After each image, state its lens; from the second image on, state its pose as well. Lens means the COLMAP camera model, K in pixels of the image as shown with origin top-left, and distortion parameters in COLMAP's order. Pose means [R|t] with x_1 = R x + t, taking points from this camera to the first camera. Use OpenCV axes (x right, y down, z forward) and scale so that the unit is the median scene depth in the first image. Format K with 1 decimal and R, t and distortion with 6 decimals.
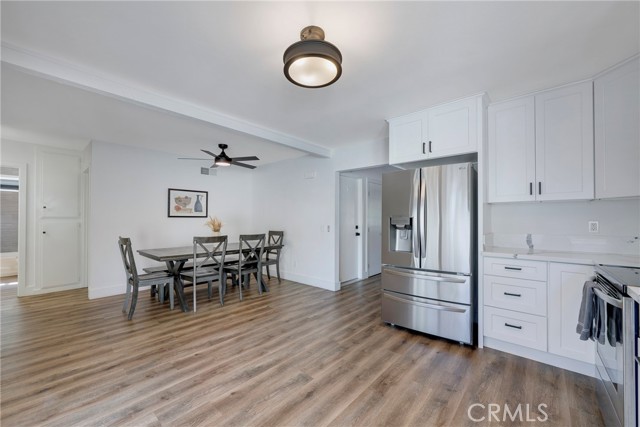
lens RADIAL K [[252.4, 0, 319.6], [0, 252.4, 218.0], [0, 0, 1]] dist [-0.001290, 0.000075]
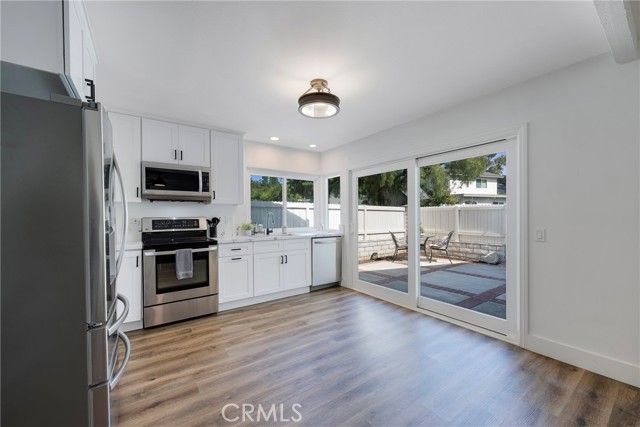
lens RADIAL K [[252.4, 0, 319.8], [0, 252.4, 217.5], [0, 0, 1]] dist [-0.001290, 0.000075]
pose [[-0.973212, 0.004822, 0.229859, -0.181693], [0.004098, 0.999985, -0.003625, 0.010830], [-0.229873, -0.002586, -0.973217, 1.225680]]
